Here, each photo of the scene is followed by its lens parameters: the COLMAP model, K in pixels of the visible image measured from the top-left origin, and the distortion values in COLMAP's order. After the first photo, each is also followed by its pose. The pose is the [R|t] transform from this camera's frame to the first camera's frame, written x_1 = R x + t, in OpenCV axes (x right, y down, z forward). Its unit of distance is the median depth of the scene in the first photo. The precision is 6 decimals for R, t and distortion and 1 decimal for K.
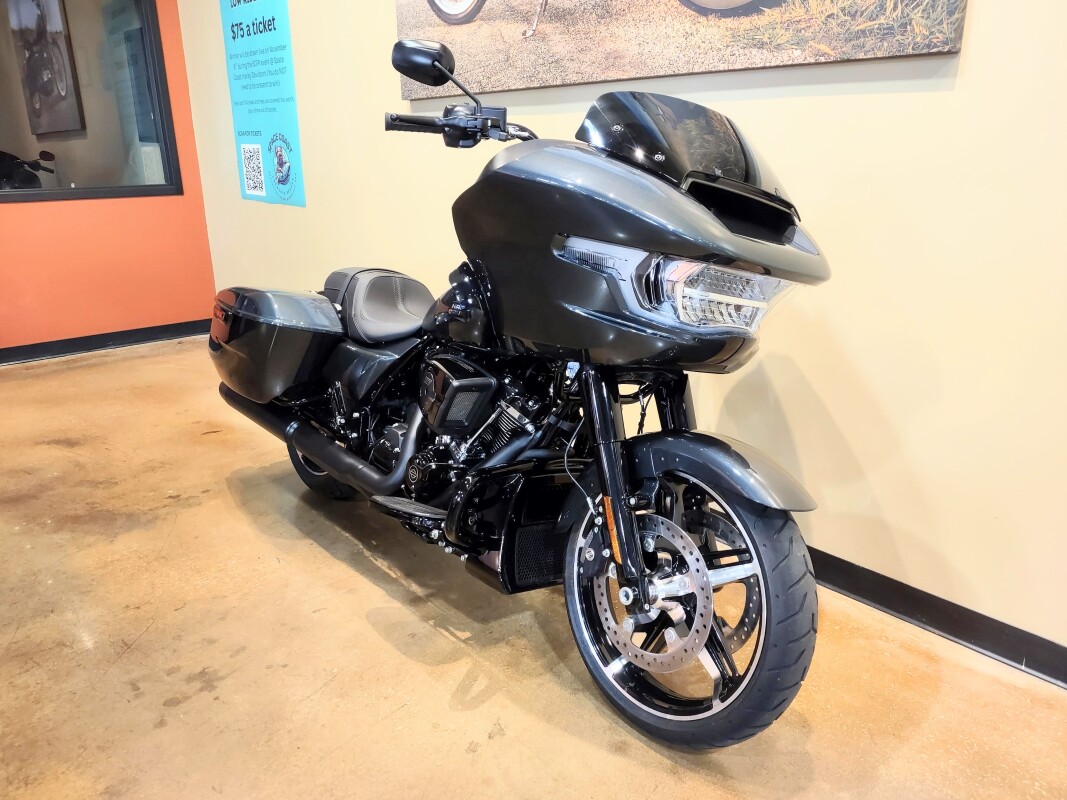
lens RADIAL K [[812.2, 0, 536.6], [0, 812.2, 392.5], [0, 0, 1]] dist [0.009874, -0.019041]
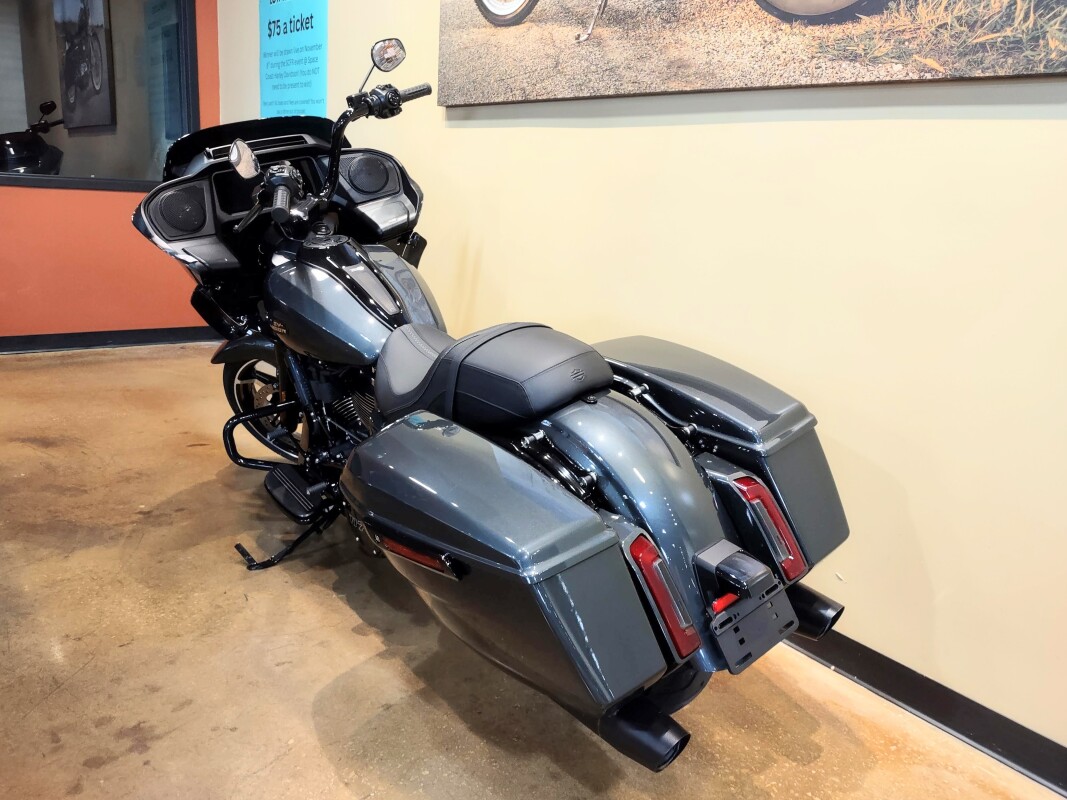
lens RADIAL K [[812.2, 0, 530.4], [0, 812.2, 404.9], [0, 0, 1]] dist [0.009874, -0.019041]
pose [[0.995639, 0.090497, -0.022641, -0.010513], [-0.091238, 0.995243, -0.034162, 0.000889], [0.019442, 0.036079, 0.999160, 0.114969]]
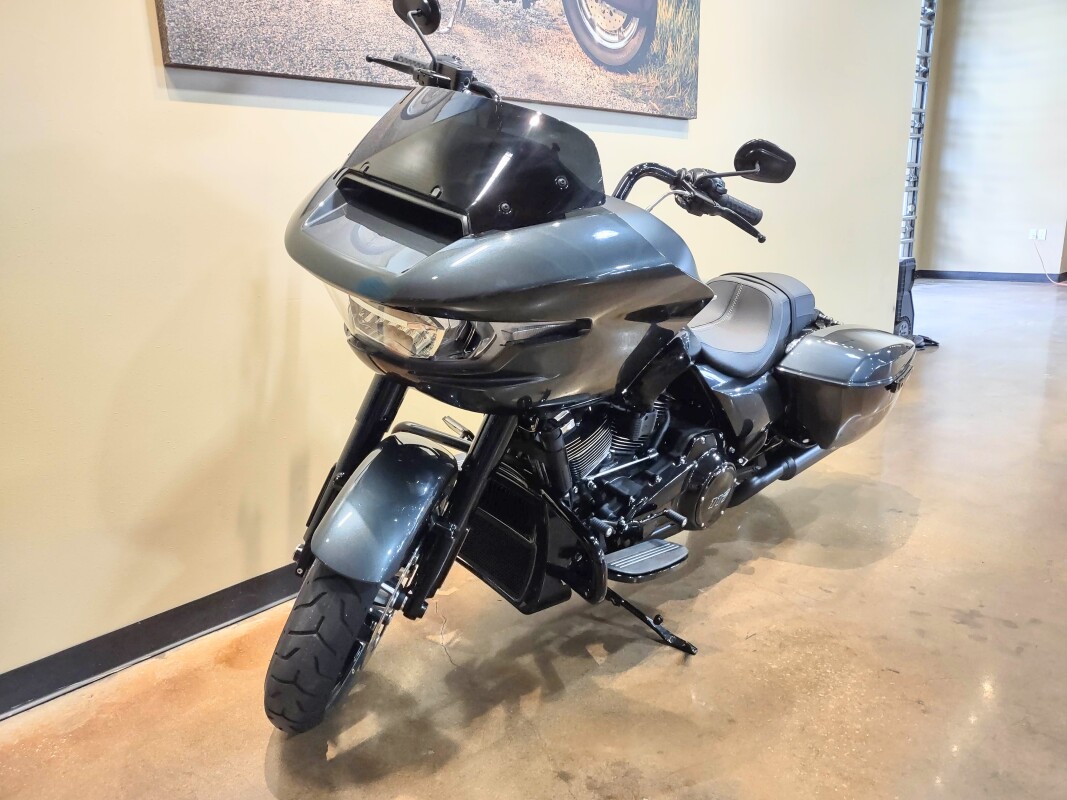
lens RADIAL K [[812.2, 0, 542.3], [0, 812.2, 401.6], [0, 0, 1]] dist [0.009874, -0.019041]
pose [[-0.115367, -0.215085, 0.969757, -0.996628], [0.320426, 0.916028, 0.241287, -0.261875], [-0.940222, 0.338572, -0.036760, 1.111045]]
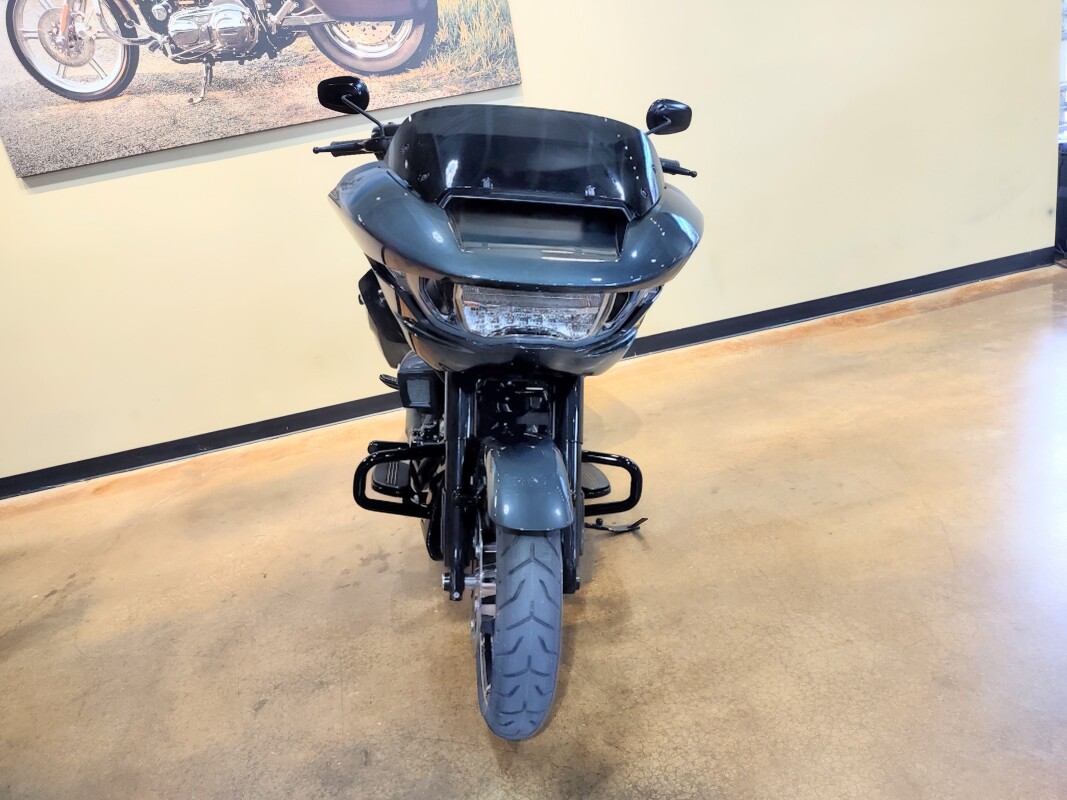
lens RADIAL K [[812.2, 0, 542.2], [0, 812.2, 399.3], [0, 0, 1]] dist [0.009874, -0.019041]
pose [[0.524401, -0.358622, 0.772265, -0.919417], [0.407908, 0.901936, 0.141851, 0.025244], [-0.747405, 0.240626, 0.619261, -0.091606]]
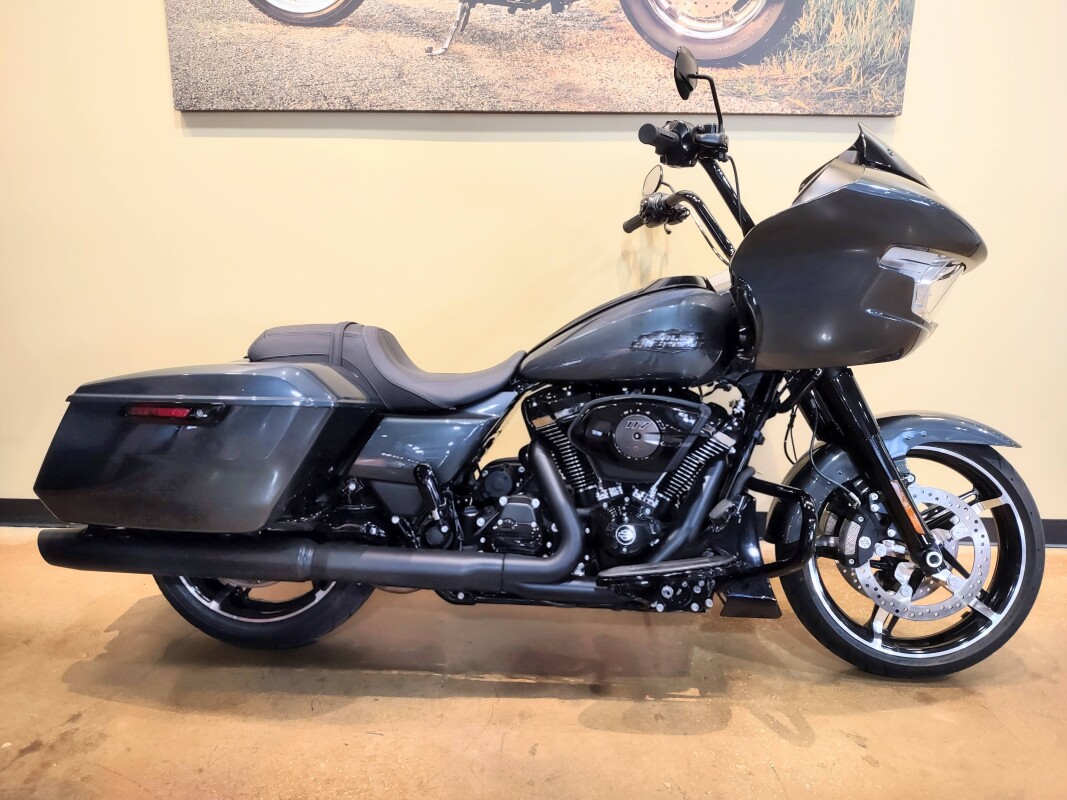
lens RADIAL K [[812.2, 0, 533.6], [0, 812.2, 400.2], [0, 0, 1]] dist [0.009874, -0.019041]
pose [[0.679997, -0.151541, 0.717384, -0.666353], [0.196694, 0.980248, 0.020625, -0.063643], [-0.706340, 0.127080, 0.696373, 0.362029]]
